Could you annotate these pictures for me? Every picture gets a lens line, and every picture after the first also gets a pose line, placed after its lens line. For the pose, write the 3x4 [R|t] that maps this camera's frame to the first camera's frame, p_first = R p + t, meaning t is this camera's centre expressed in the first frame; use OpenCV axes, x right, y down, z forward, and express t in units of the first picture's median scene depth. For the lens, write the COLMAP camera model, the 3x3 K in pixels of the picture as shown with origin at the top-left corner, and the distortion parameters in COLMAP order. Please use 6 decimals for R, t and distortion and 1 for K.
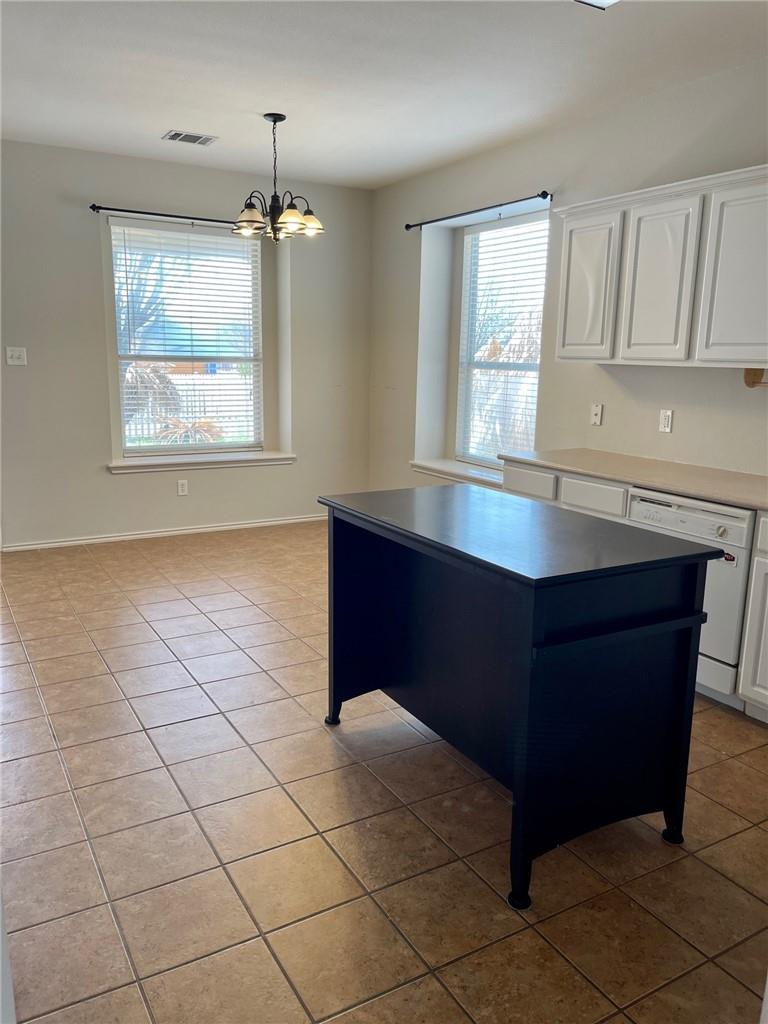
lens RADIAL K [[777.9, 0, 382.5], [0, 777.9, 512.6], [0, 0, 1]] dist [-0.009625, -0.002853]
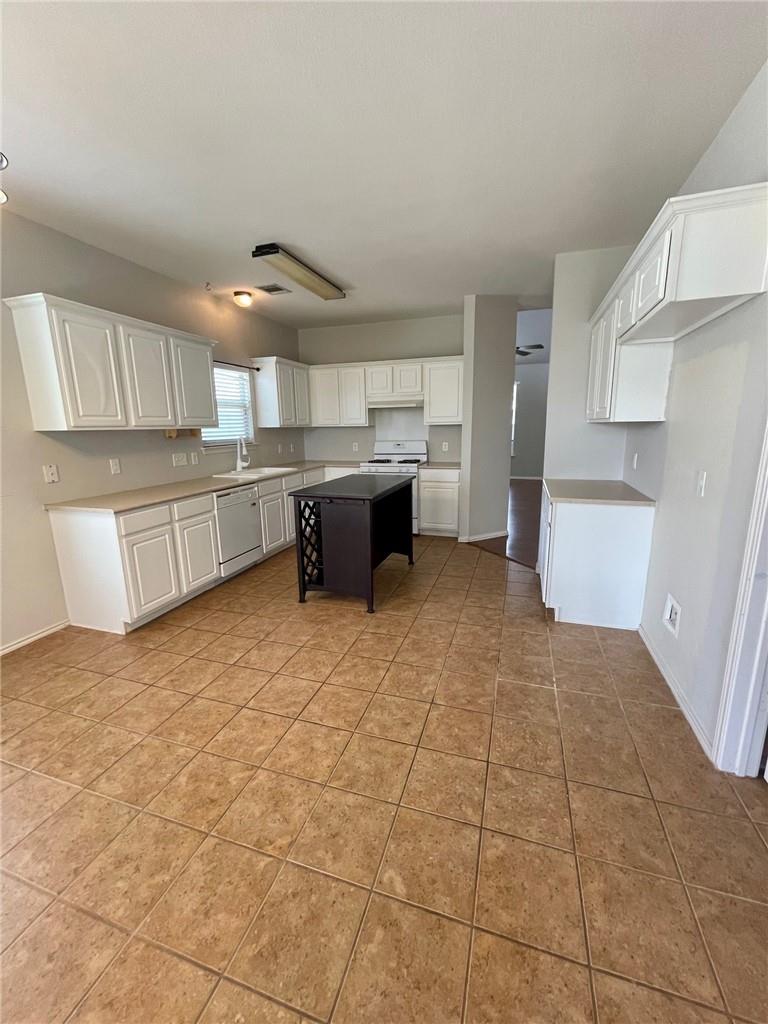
lens RADIAL K [[410.0, 0, 384.0], [0, 410.0, 509.2], [0, 0, 1]] dist [-0.001250, -0.000359]
pose [[-0.663163, -0.164013, 0.730284, -0.690114], [0.148829, 0.927317, 0.343415, -0.276501], [-0.733529, 0.336427, -0.590552, 1.296161]]
